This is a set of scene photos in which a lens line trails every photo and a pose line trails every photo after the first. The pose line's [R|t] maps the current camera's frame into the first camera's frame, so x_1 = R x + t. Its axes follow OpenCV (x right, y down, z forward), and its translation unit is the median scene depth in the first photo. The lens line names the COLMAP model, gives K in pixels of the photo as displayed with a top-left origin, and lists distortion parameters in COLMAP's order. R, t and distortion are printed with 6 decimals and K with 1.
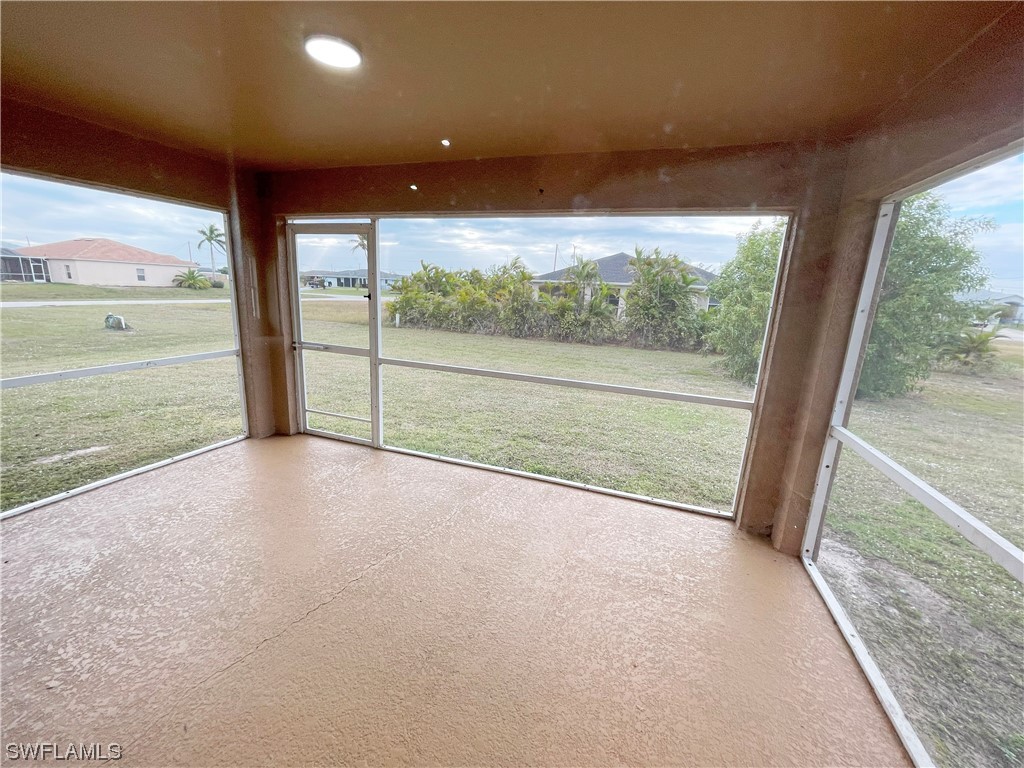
lens RADIAL K [[408.4, 0, 511.6], [0, 408.4, 380.2], [0, 0, 1]] dist [0.000068, 0.000026]
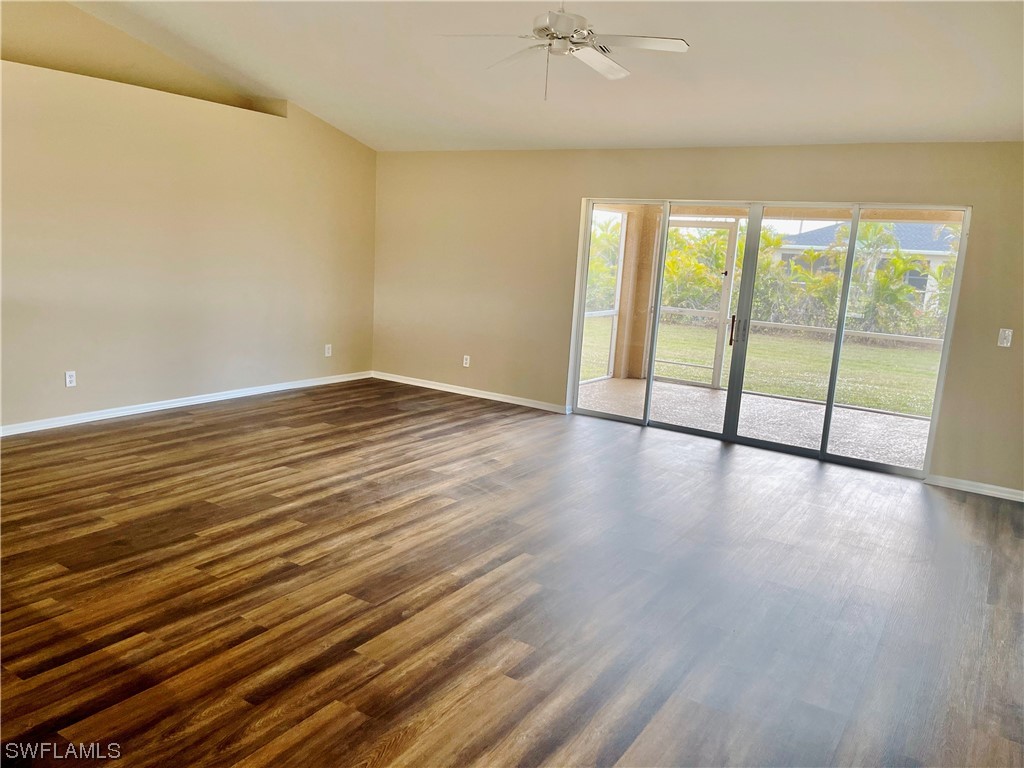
lens RADIAL K [[767.1, 0, 512.0], [0, 767.1, 384.0], [0, 0, 1]] dist [0.064266, -0.080783]
pose [[0.972415, 0.050328, -0.227762, -0.078500], [-0.062313, 0.997008, -0.045737, 0.059279], [0.224778, 0.058667, 0.972642, -0.298221]]
